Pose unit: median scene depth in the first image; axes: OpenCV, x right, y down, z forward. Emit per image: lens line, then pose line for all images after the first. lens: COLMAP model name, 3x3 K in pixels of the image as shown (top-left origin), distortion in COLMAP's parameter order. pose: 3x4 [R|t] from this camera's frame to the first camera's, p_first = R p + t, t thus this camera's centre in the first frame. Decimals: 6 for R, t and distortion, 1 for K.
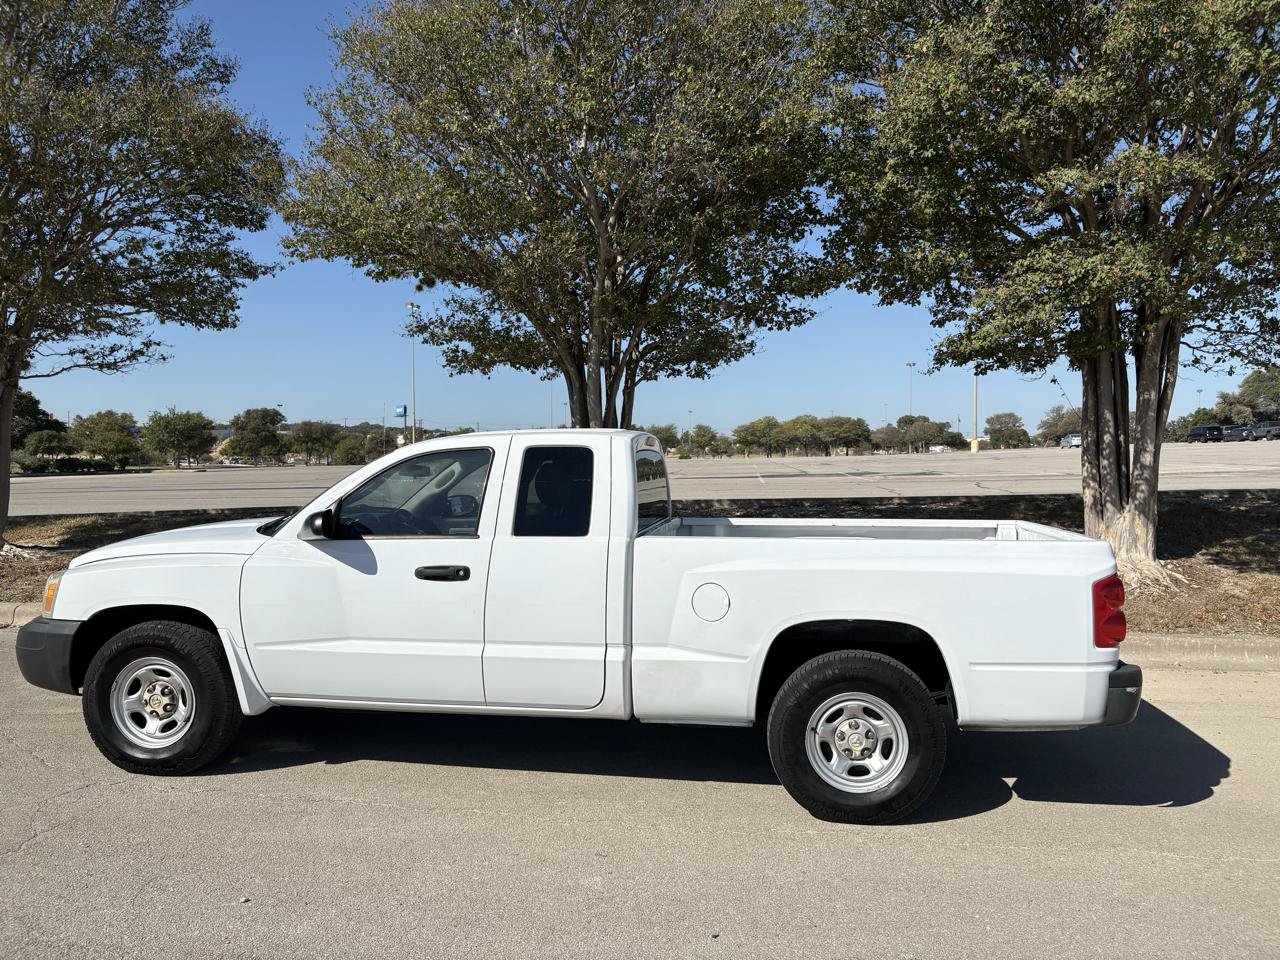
lens RADIAL K [[962.6, 0, 640.0], [0, 962.6, 488.1], [0, 0, 1]] dist [0.050519, -0.059160]
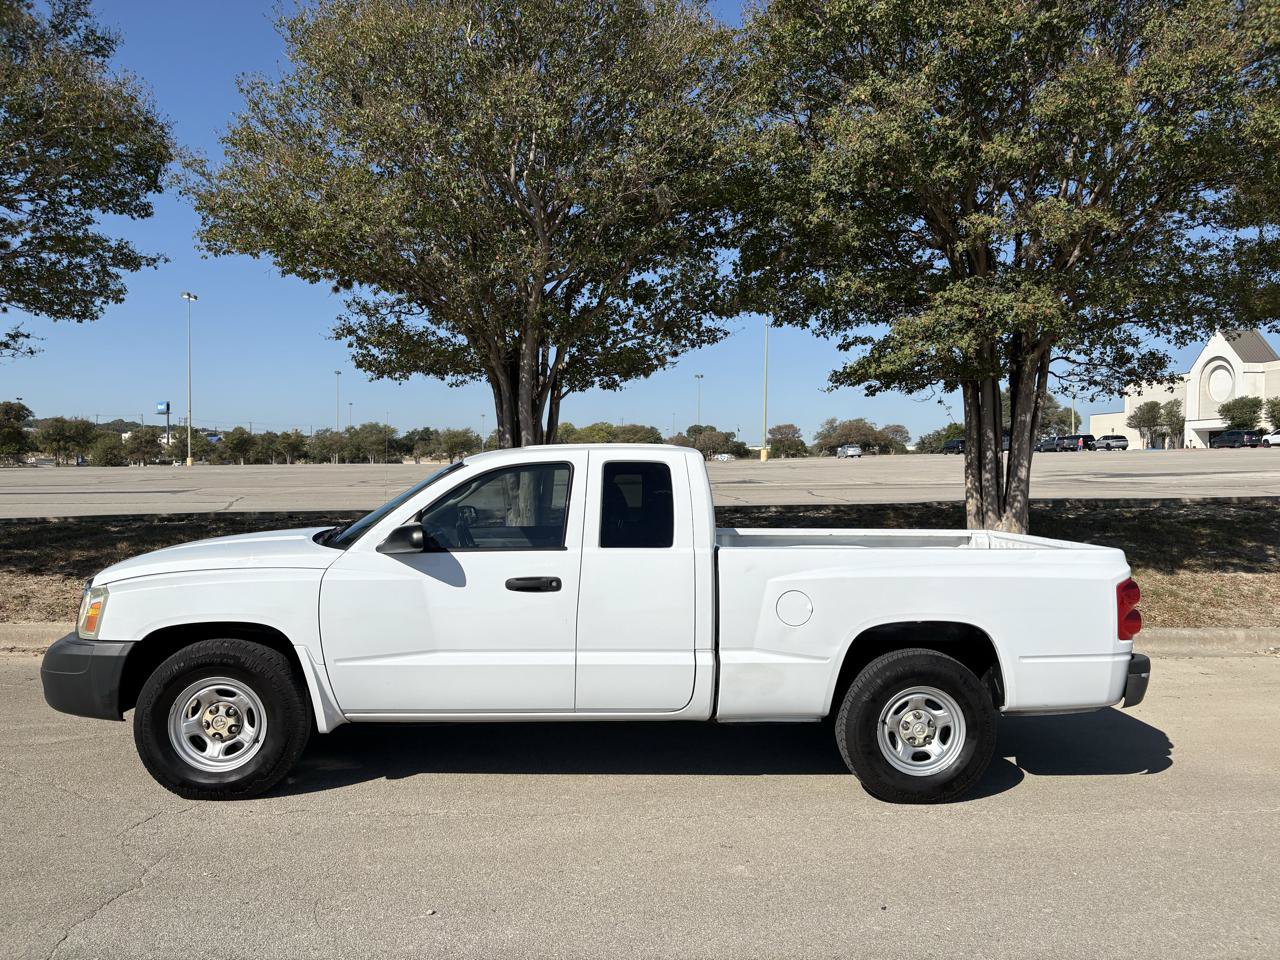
lens RADIAL K [[962.6, 0, 632.8], [0, 962.6, 493.8], [0, 0, 1]] dist [0.050519, -0.059160]
pose [[0.978140, 0.004215, 0.207904, -0.298428], [-0.004273, 0.999991, -0.000167, -0.007875], [-0.207903, -0.000725, 0.978149, -0.019666]]
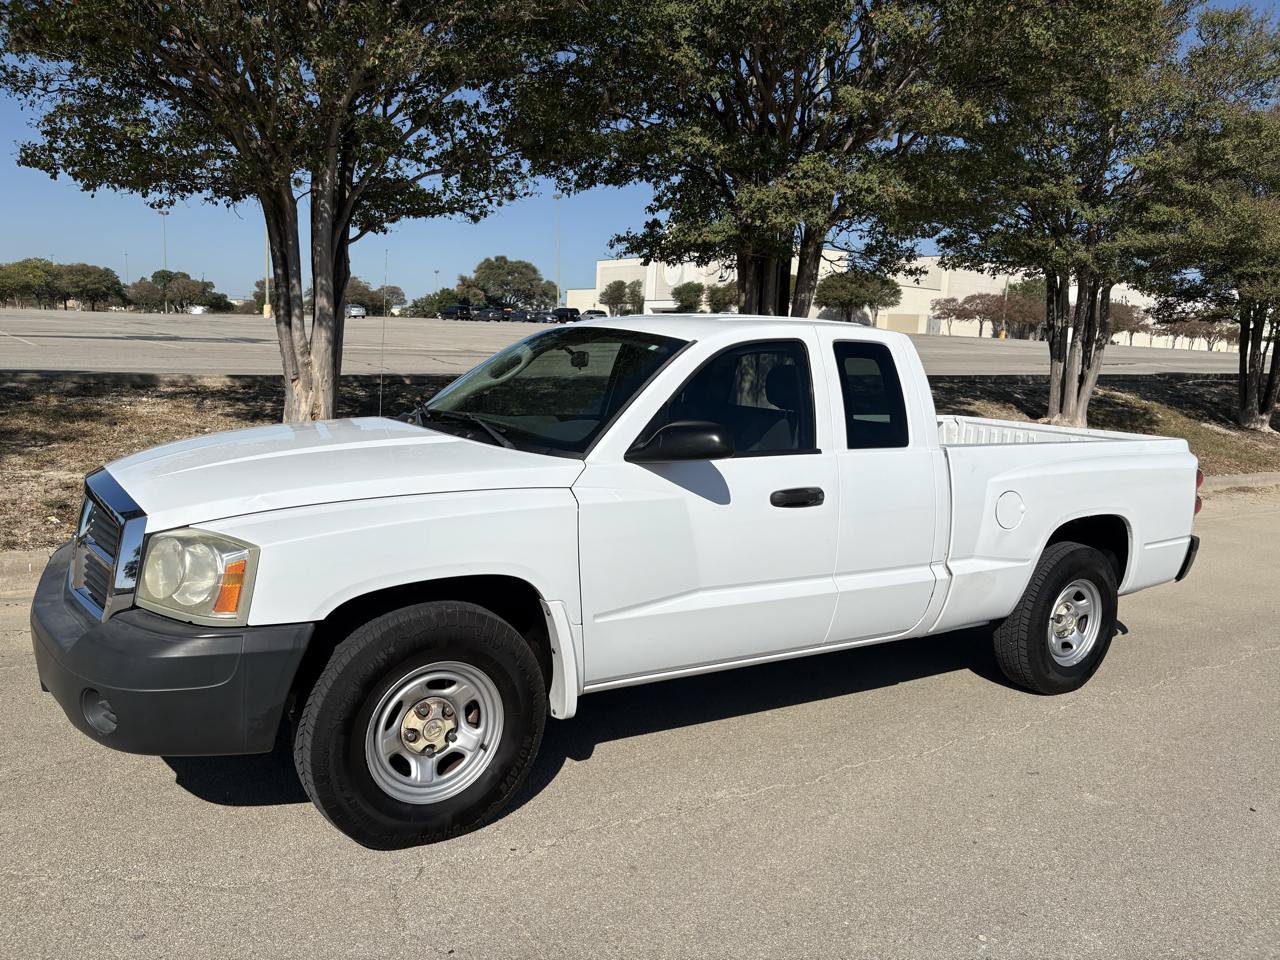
lens RADIAL K [[962.6, 0, 630.9], [0, 962.6, 496.8], [0, 0, 1]] dist [0.050519, -0.059160]
pose [[0.745113, -0.065859, 0.663679, -0.801851], [-0.031857, 0.990462, 0.134052, -0.015580], [-0.666177, -0.121027, 0.735908, 0.474556]]
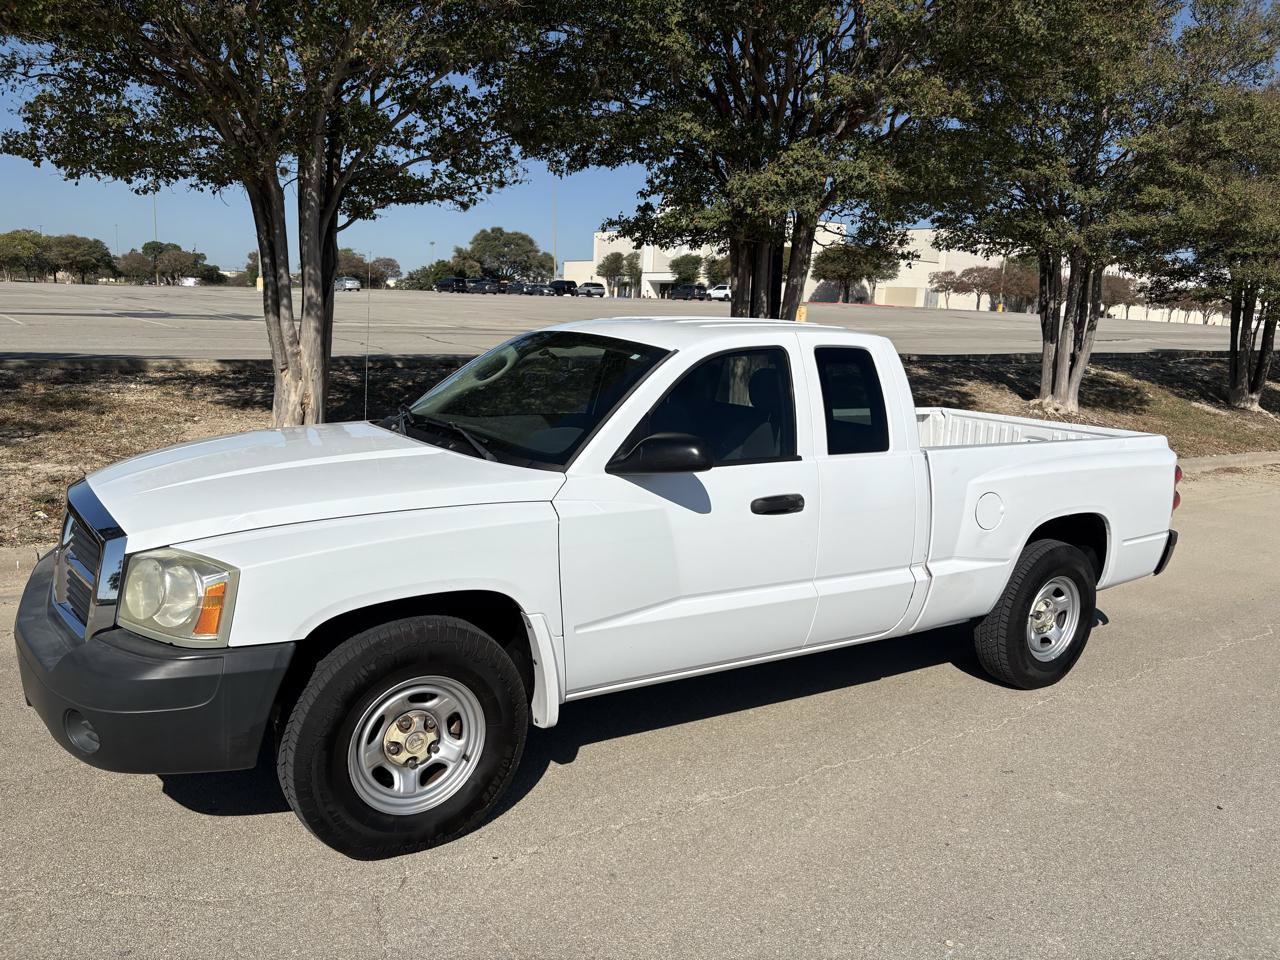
lens RADIAL K [[962.6, 0, 642.4], [0, 962.6, 496.5], [0, 0, 1]] dist [0.050519, -0.059160]
pose [[0.735833, -0.085859, 0.671698, -0.795466], [-0.031688, 0.986477, 0.160809, -0.044354], [-0.676421, -0.139613, 0.723161, 0.463856]]
